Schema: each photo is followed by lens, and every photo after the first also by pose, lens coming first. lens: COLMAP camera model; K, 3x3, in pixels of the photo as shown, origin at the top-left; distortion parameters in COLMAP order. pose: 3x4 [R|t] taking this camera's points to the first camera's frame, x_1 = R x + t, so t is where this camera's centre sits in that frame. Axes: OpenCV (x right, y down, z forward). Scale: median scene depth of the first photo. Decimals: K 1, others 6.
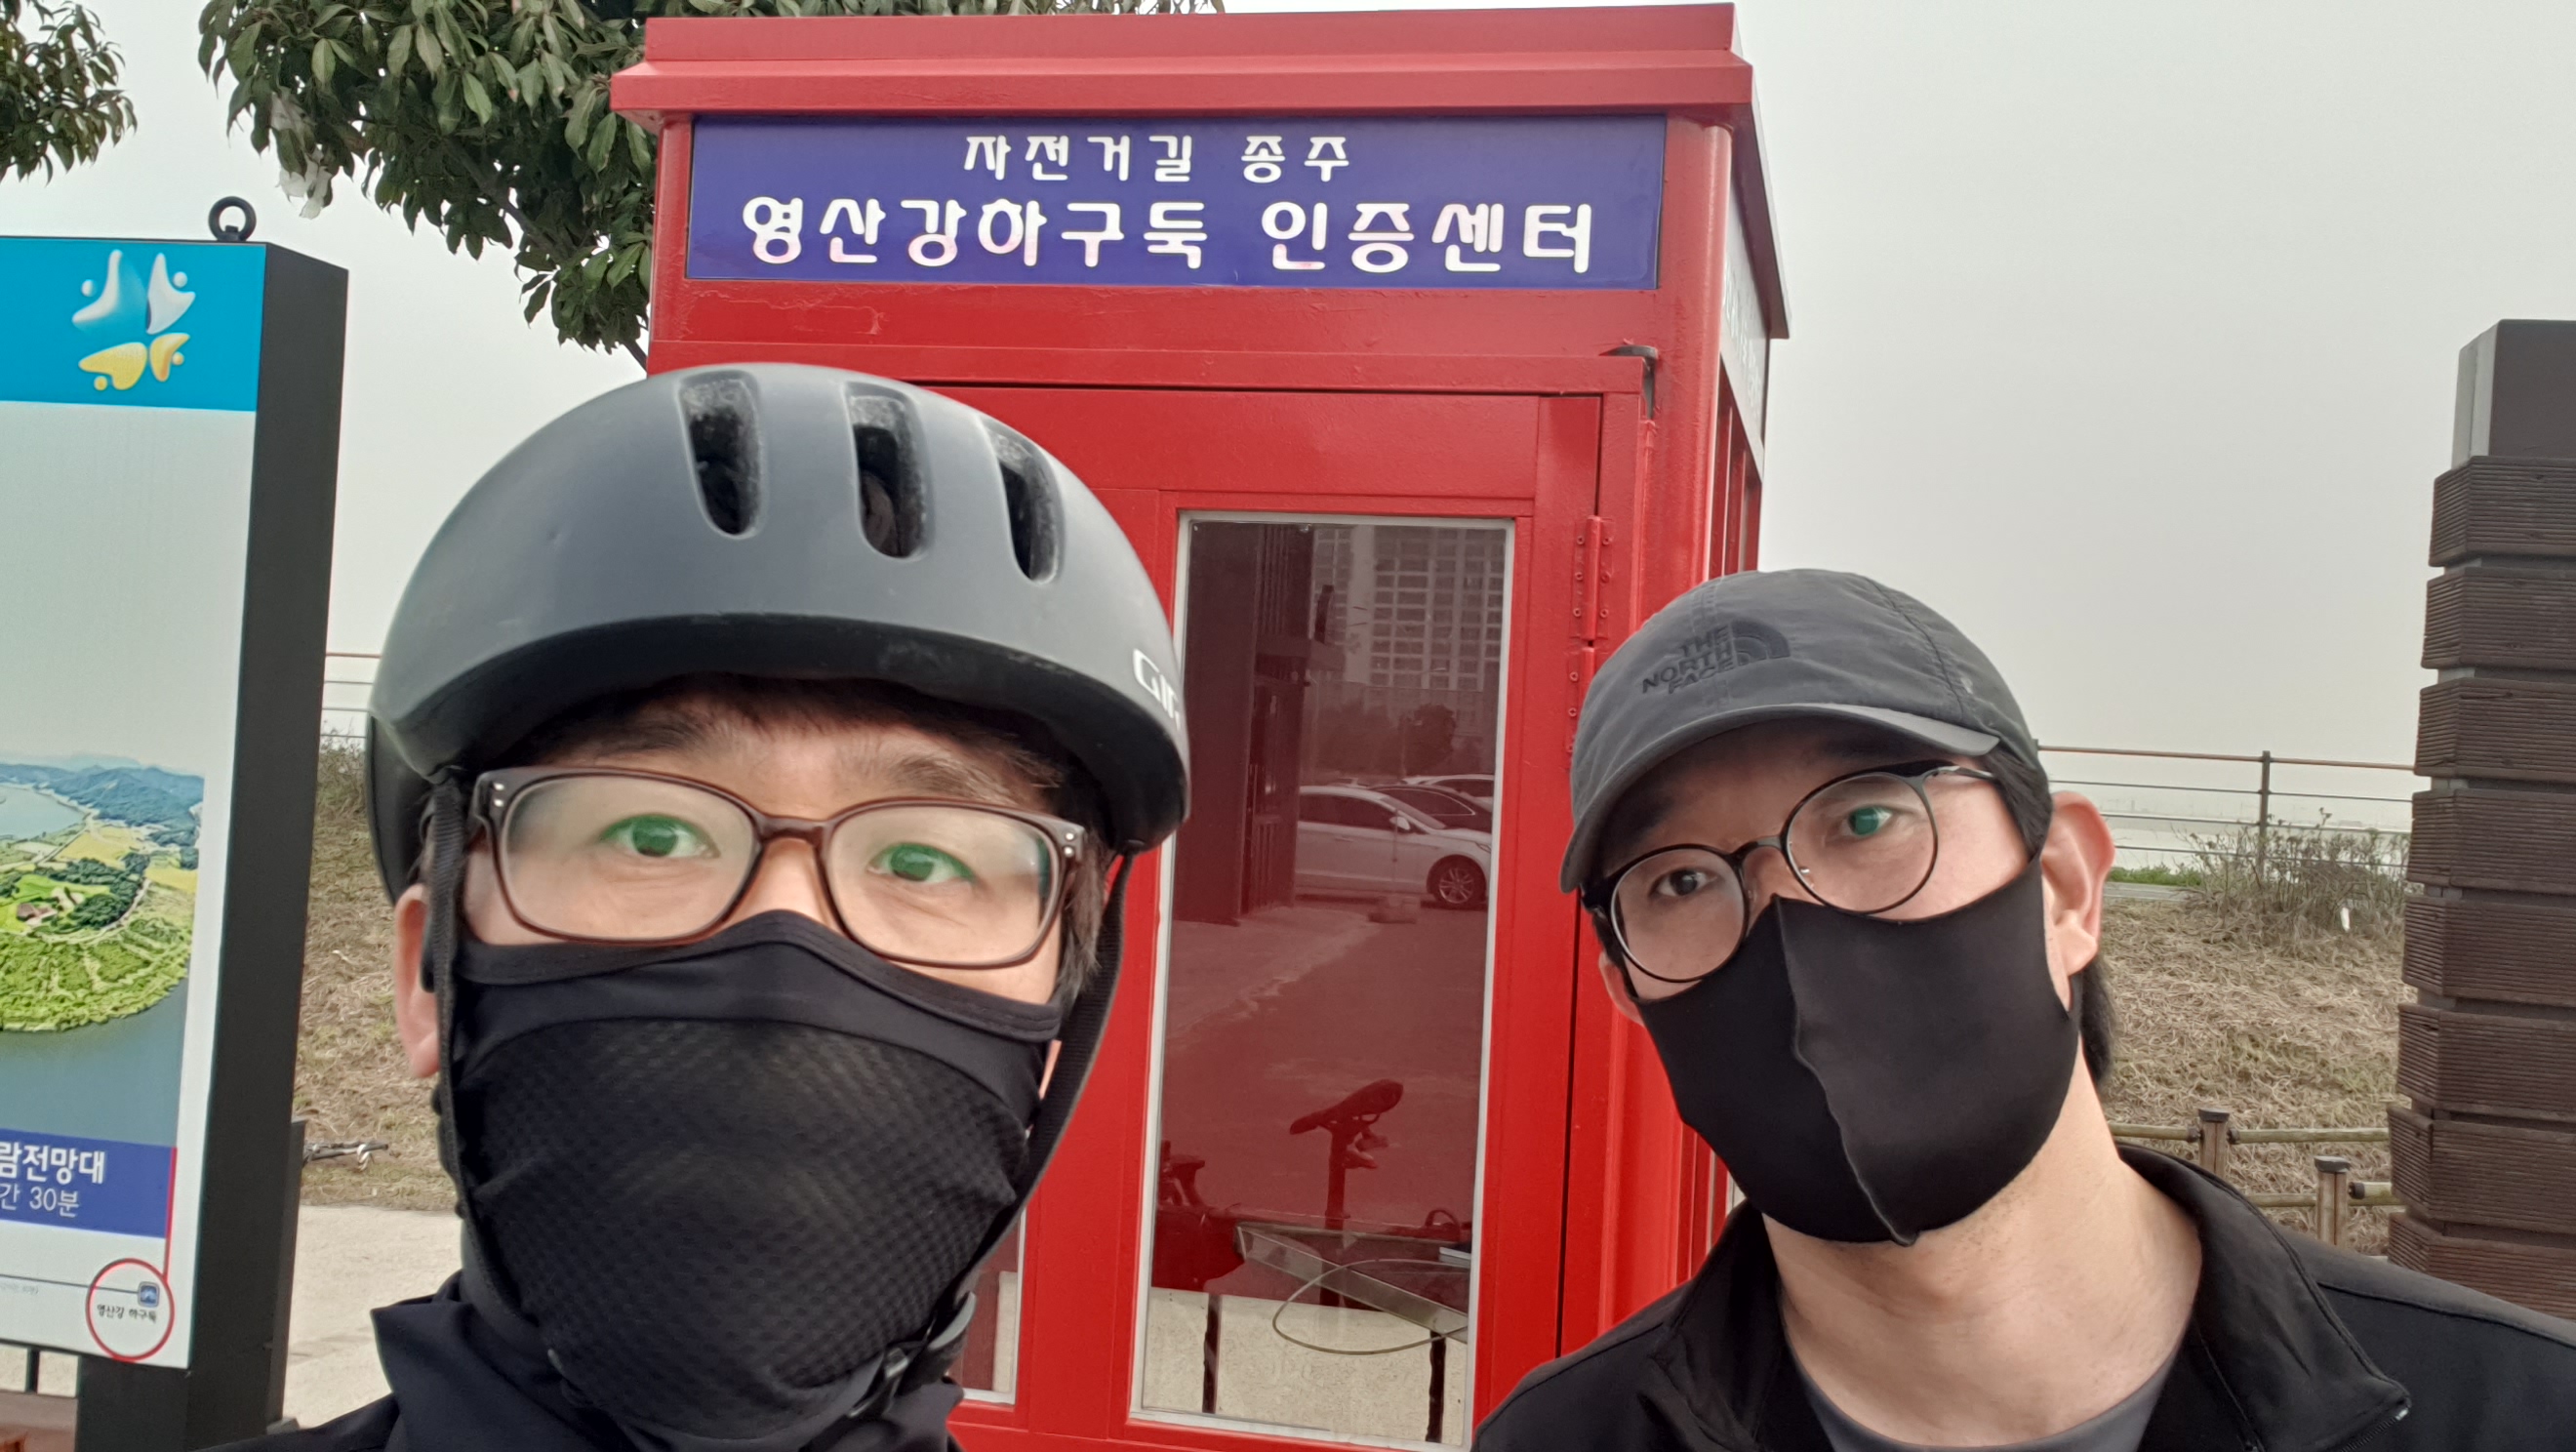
lens RADIAL K [[2397.2, 0, 1317.2], [0, 2397.2, 727.6], [0, 0, 1]] dist [0.083456, -0.081872]
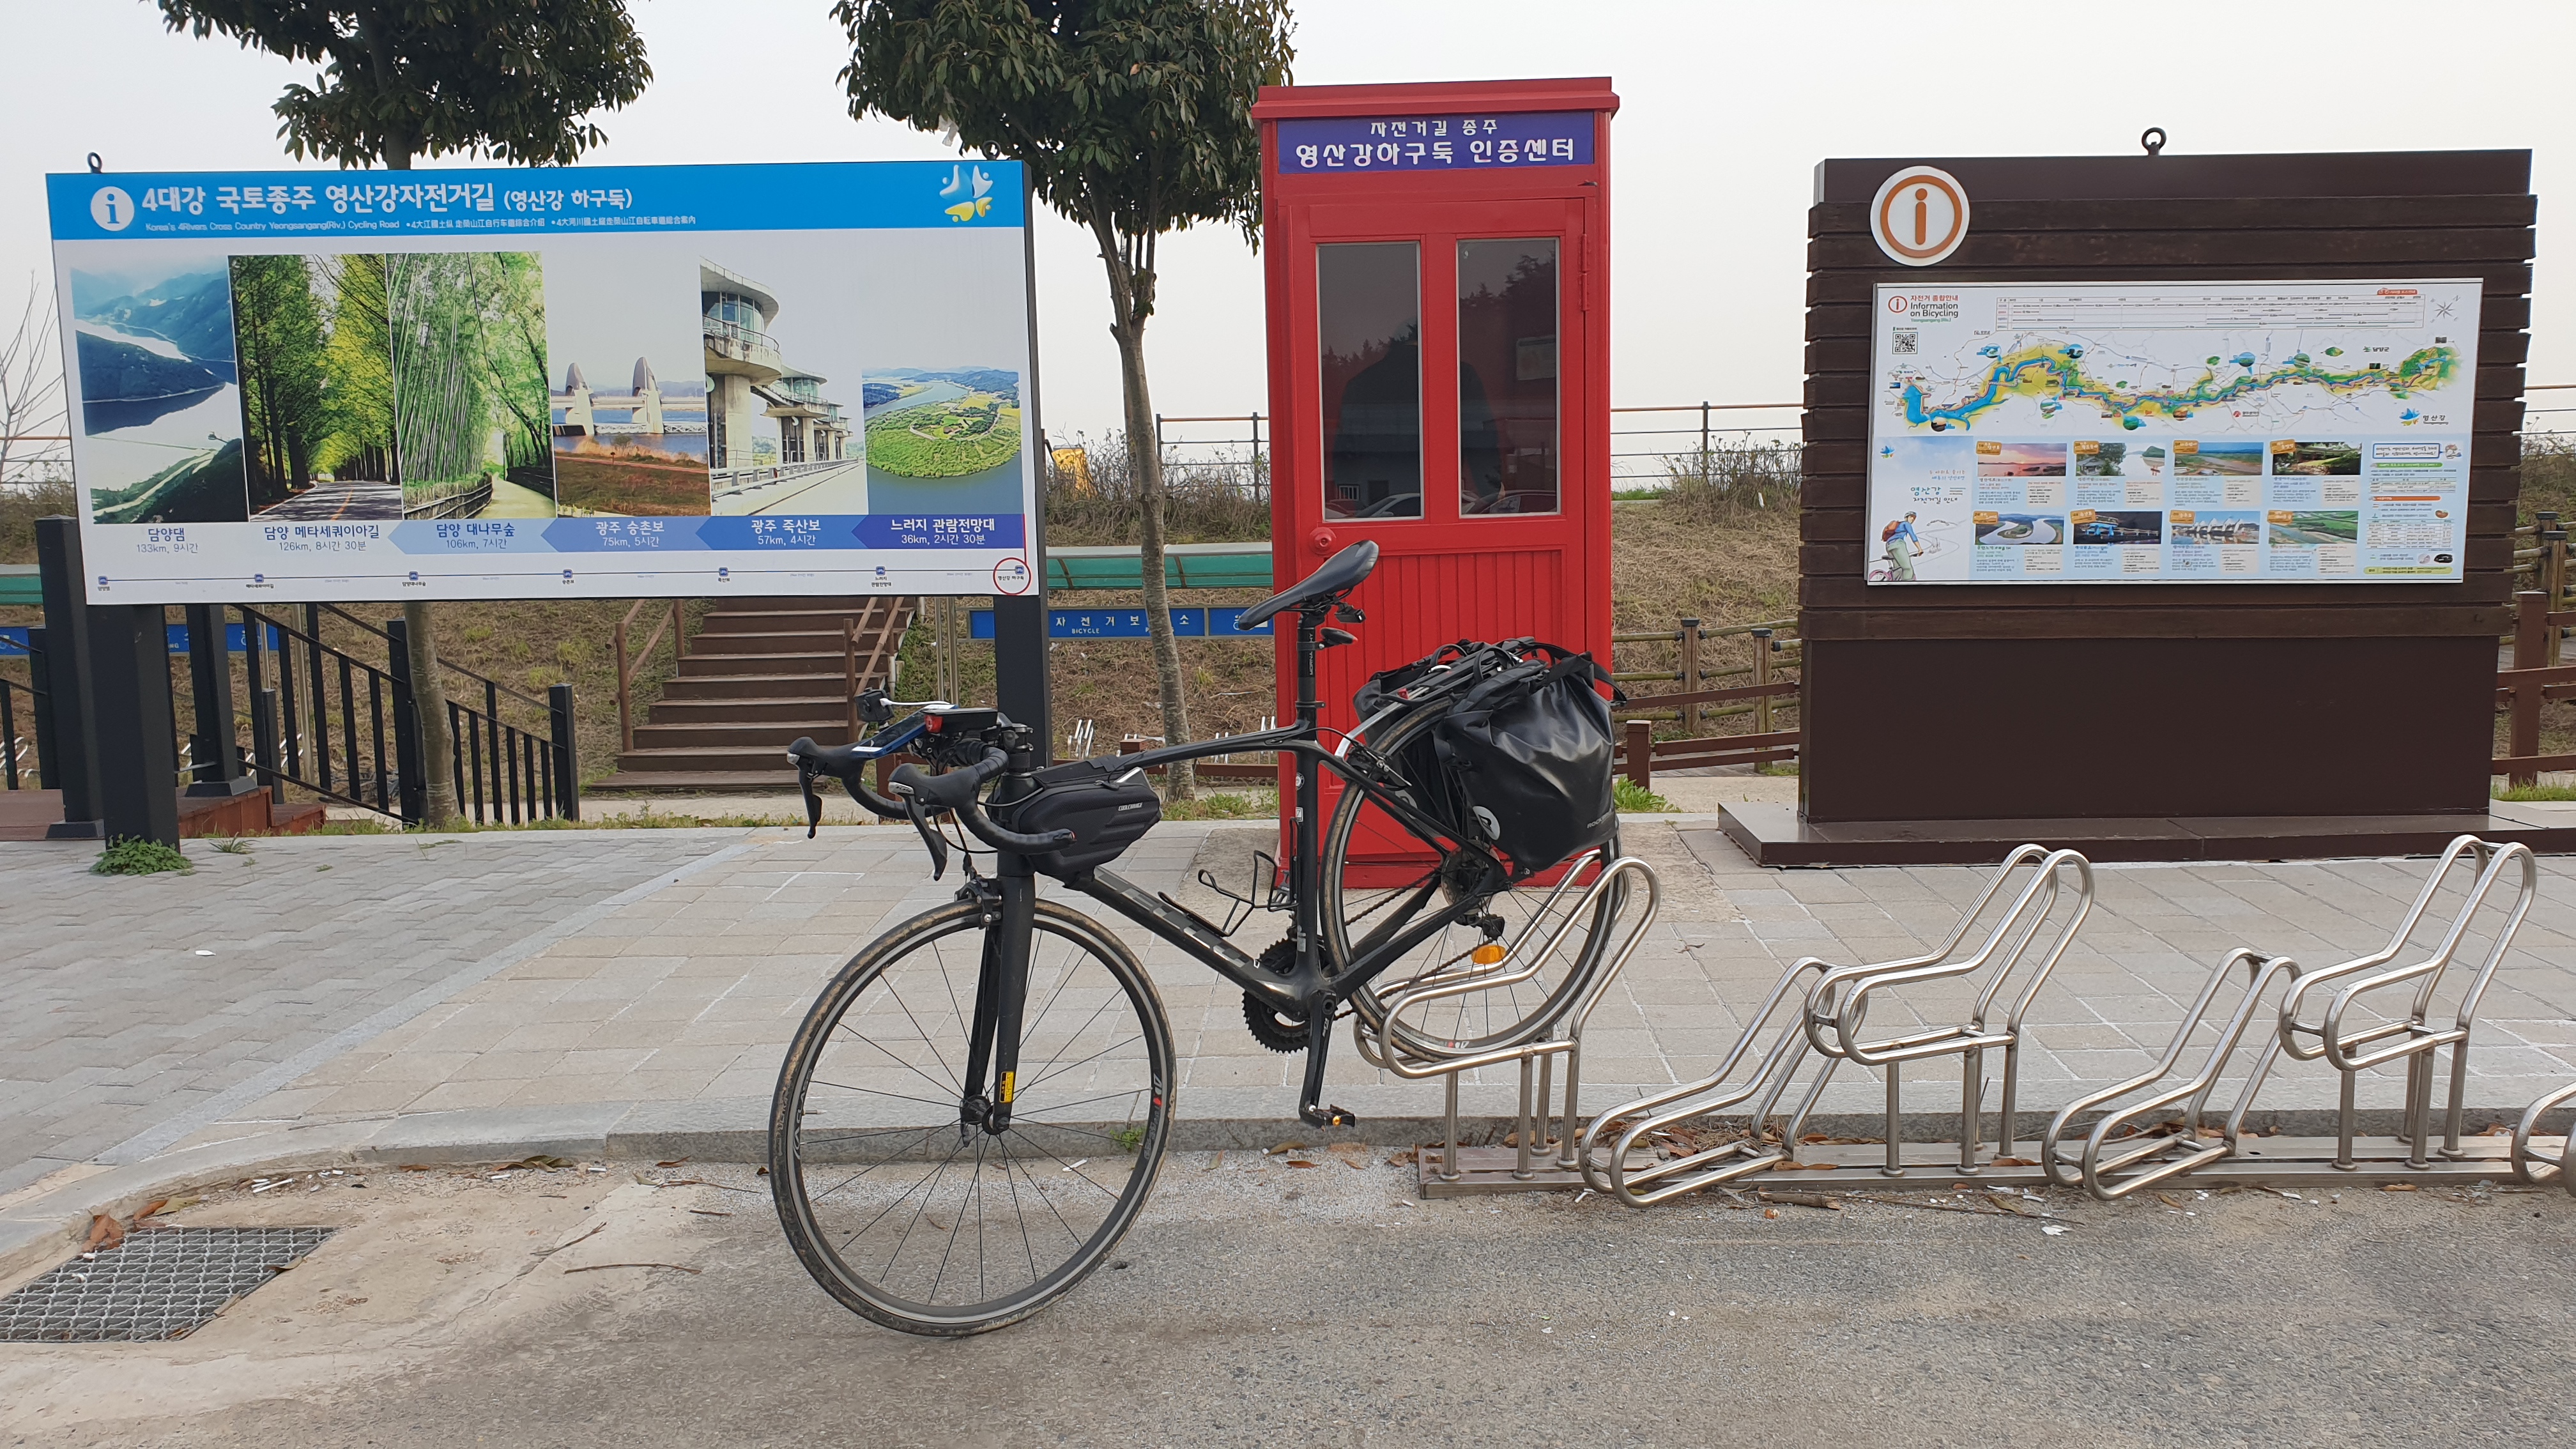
lens RADIAL K [[2079.1, 0, 1300.6], [0, 2079.1, 742.2], [0, 0, 1]] dist [-0.000248, 0.002916]
pose [[0.980020, -0.100350, 0.171726, -0.769351], [0.074251, 0.985559, 0.152183, 0.129192], [-0.184518, -0.136391, 0.973319, -1.705125]]
